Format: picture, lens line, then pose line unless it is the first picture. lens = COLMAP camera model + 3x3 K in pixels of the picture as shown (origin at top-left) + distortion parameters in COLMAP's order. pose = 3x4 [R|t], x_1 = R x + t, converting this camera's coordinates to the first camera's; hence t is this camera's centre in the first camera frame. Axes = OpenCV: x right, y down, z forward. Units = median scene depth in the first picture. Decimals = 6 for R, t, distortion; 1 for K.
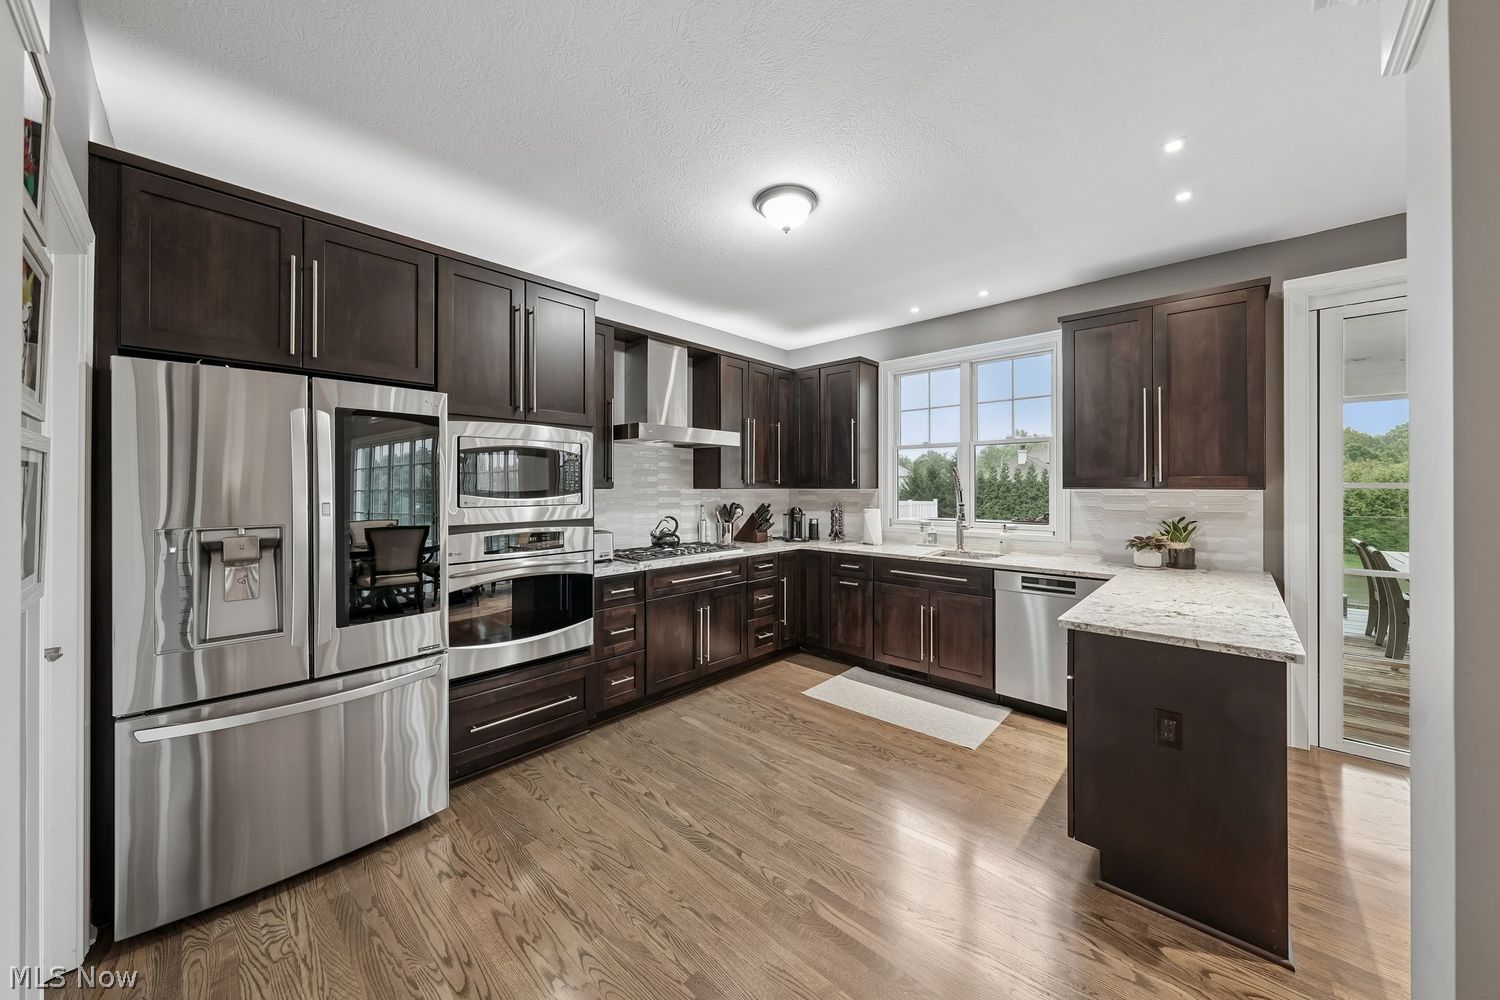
lens RADIAL K [[527.6, 0, 740.4], [0, 527.6, 486.7], [0, 0, 1]] dist [-0.004013, 0.000491]
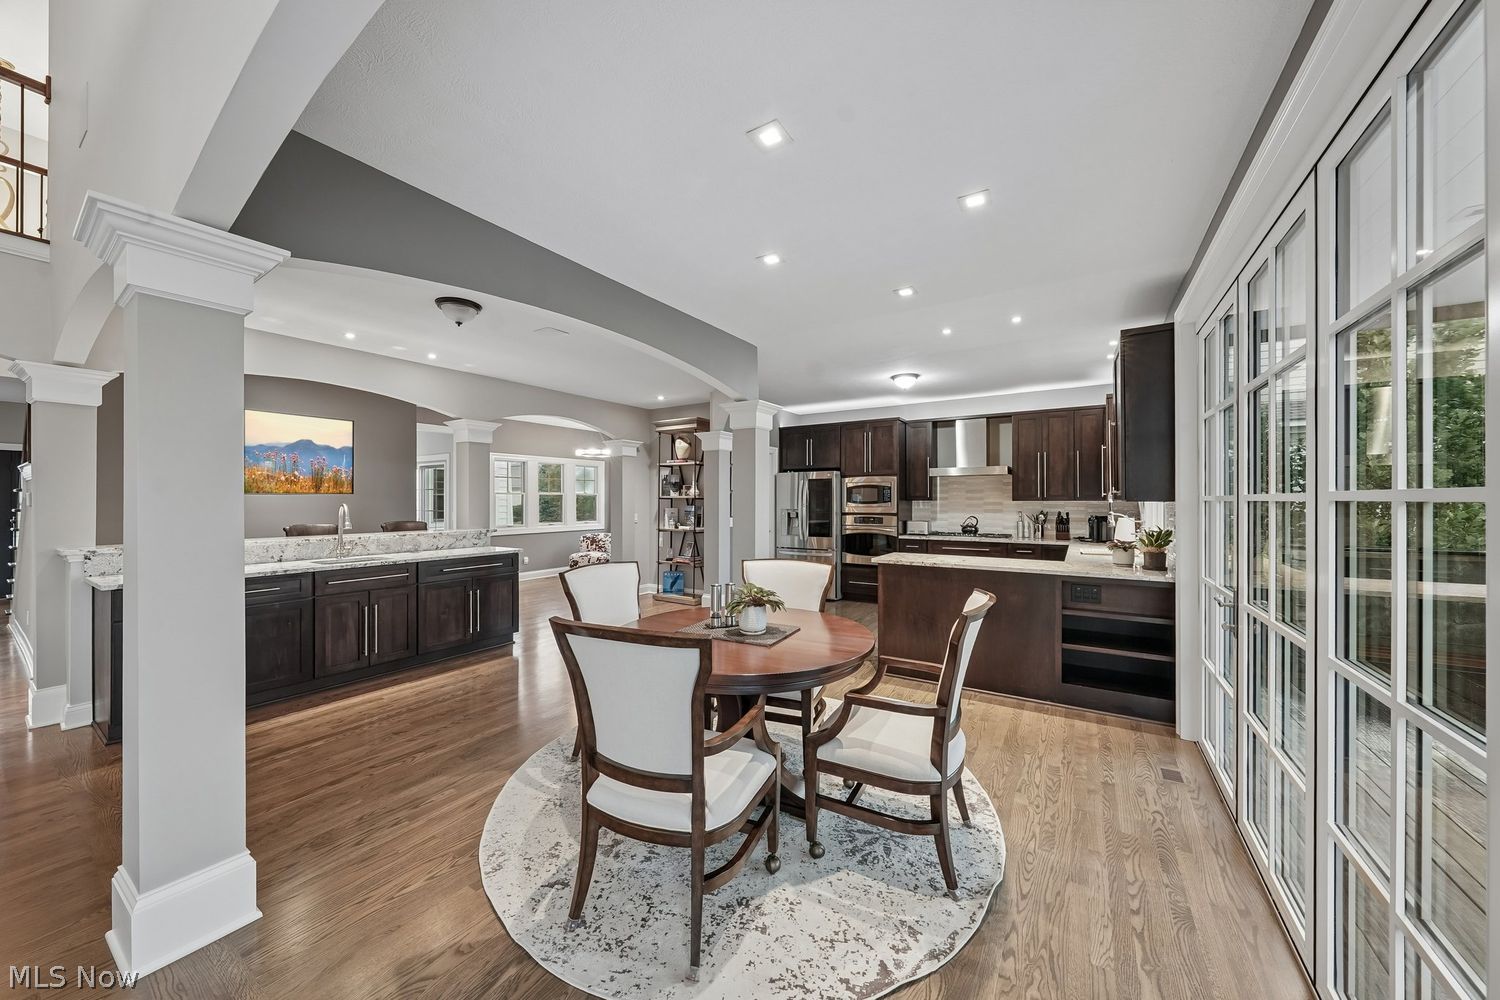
lens RADIAL K [[527.6, 0, 748.6], [0, 527.6, 499.5], [0, 0, 1]] dist [-0.004013, 0.000491]
pose [[0.196418, -0.004000, -0.980512, 1.611293], [0.002275, 0.999991, -0.003624, 0.005517], [0.980518, -0.001519, 0.196426, -0.095542]]
